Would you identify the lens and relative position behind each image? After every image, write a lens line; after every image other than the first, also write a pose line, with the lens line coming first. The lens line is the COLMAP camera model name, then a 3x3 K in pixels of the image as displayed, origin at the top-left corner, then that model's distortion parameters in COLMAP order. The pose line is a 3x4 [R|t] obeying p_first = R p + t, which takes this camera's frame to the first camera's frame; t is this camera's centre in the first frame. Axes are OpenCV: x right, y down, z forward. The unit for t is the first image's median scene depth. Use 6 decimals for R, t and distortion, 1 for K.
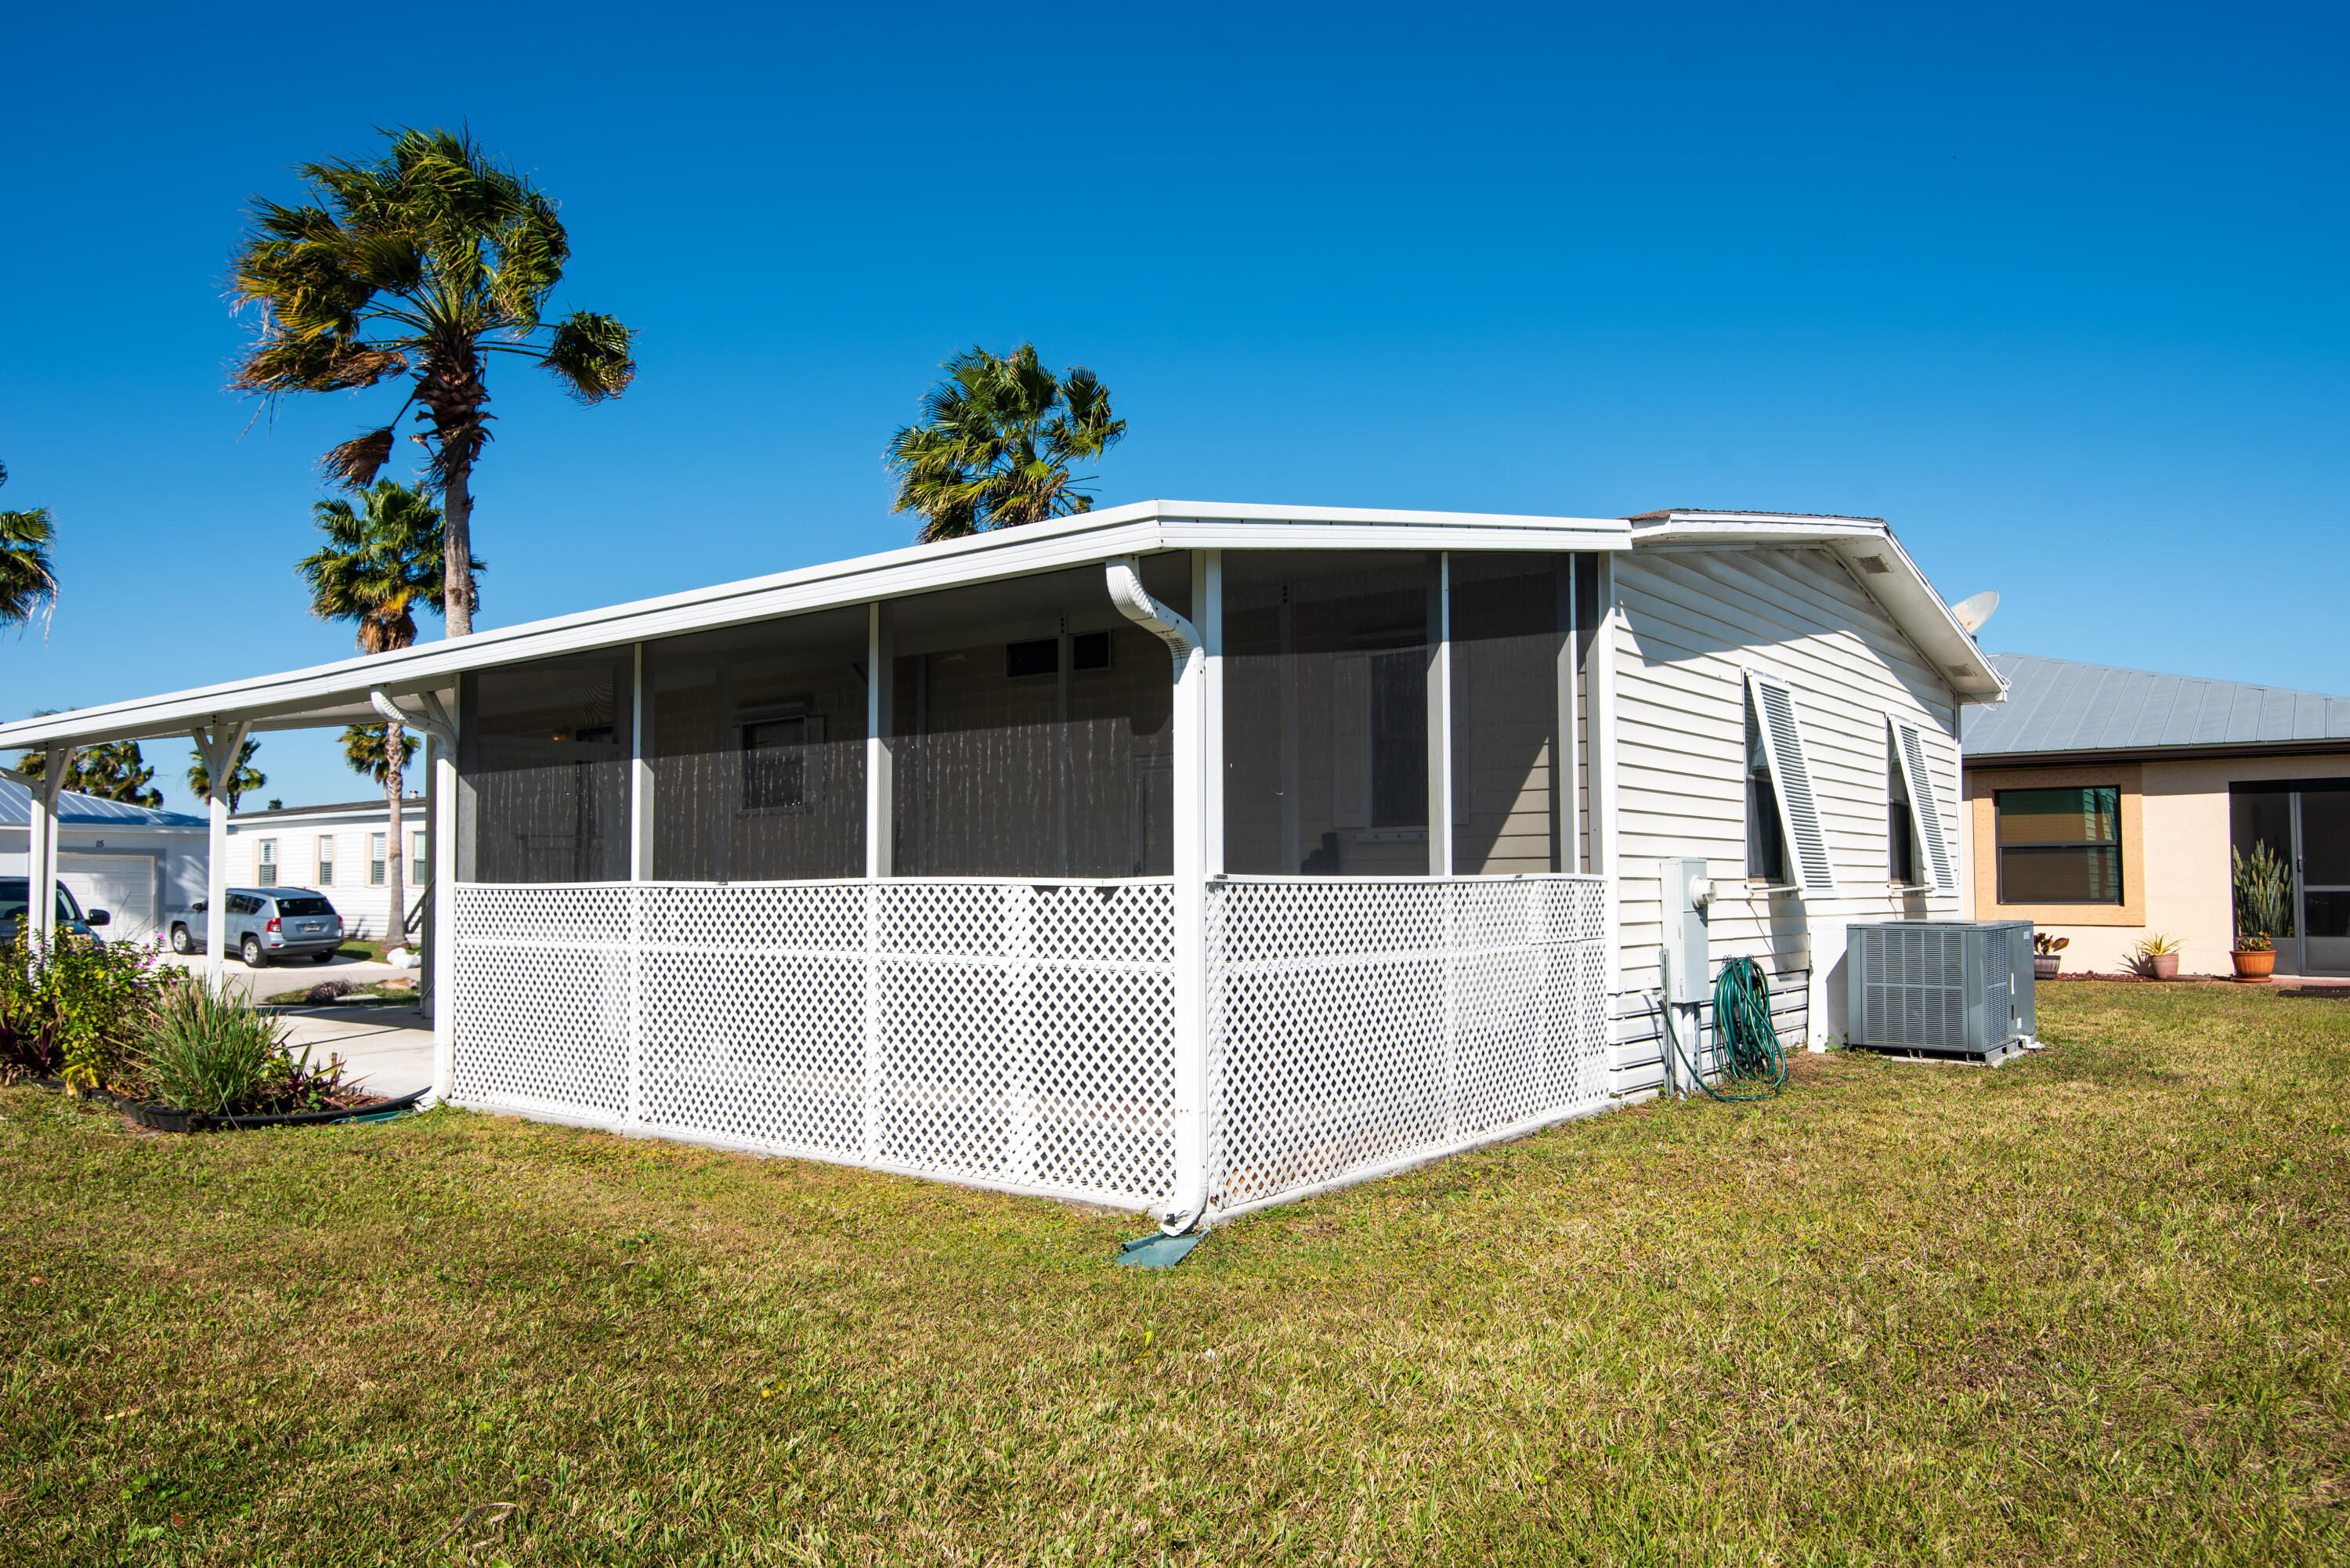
lens RADIAL K [[1671.9, 0, 1177.6], [0, 1671.9, 779.8], [0, 0, 1]] dist [-0.006172, -0.002146]
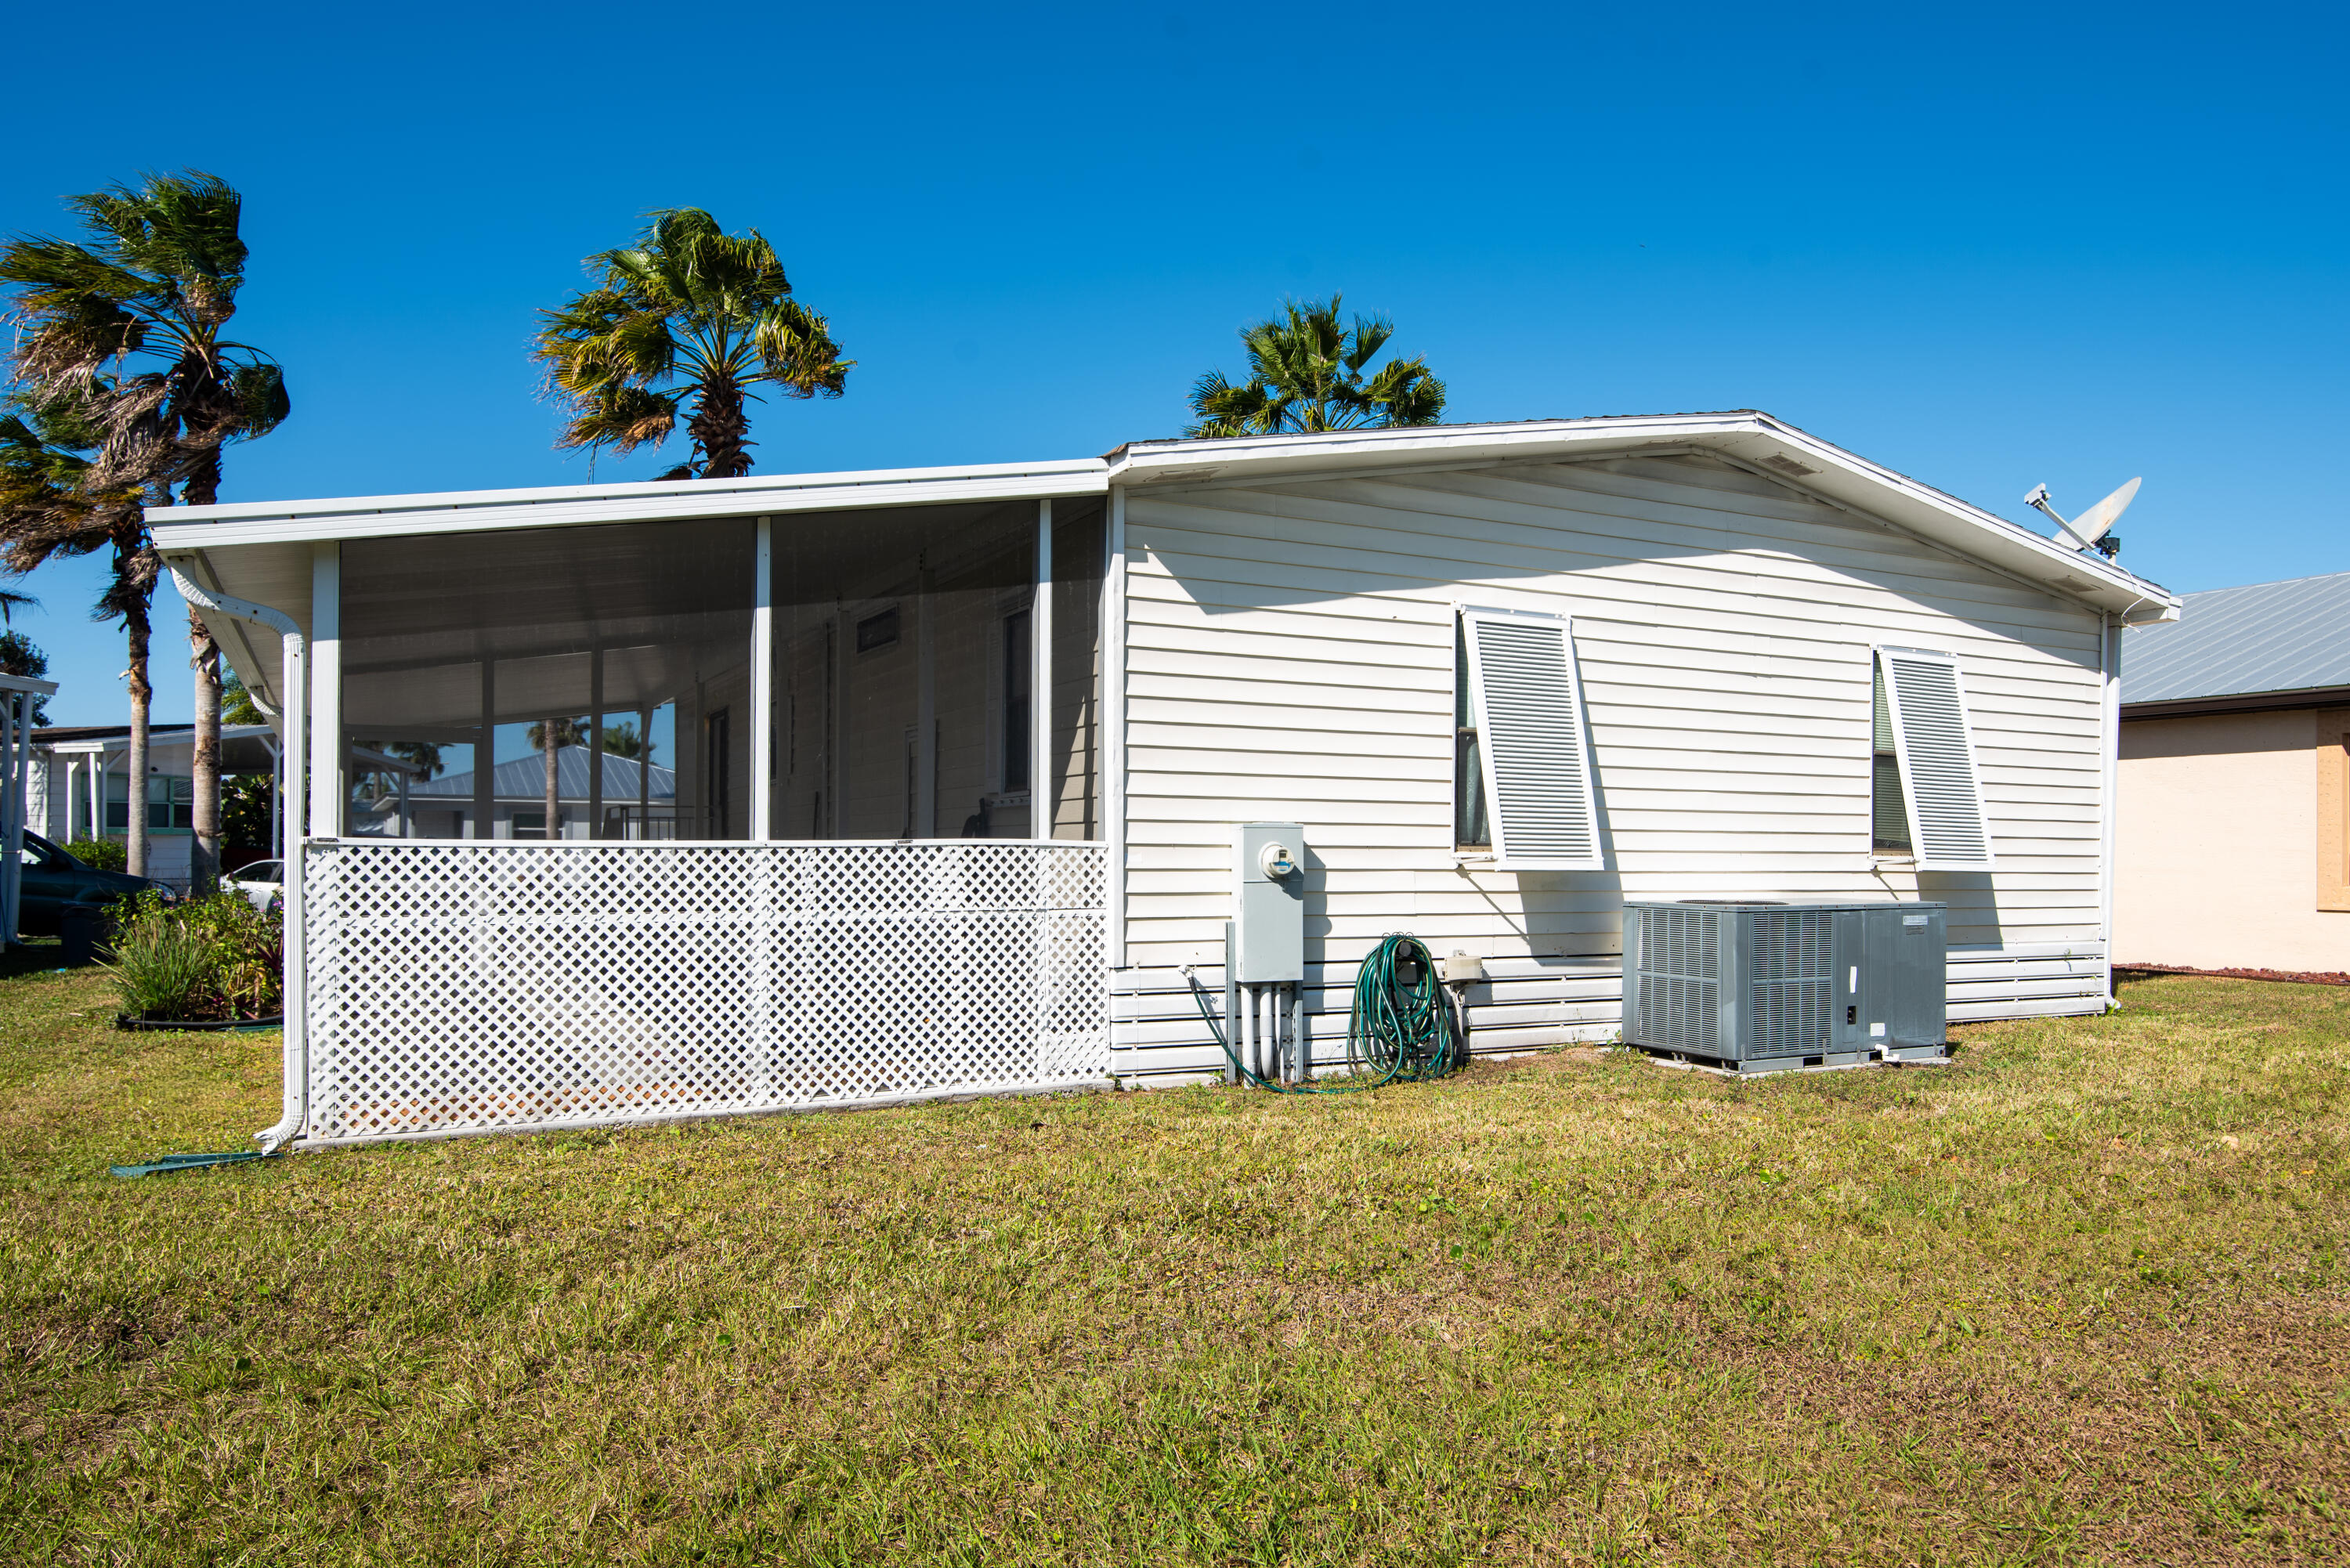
lens RADIAL K [[1671.9, 0, 1177.0], [0, 1671.9, 801.2], [0, 0, 1]] dist [-0.006172, -0.002146]
pose [[0.899383, -0.009948, -0.437049, 0.667072], [0.022442, 0.999474, 0.023432, 0.012969], [0.436586, -0.030883, 0.899132, 0.167821]]
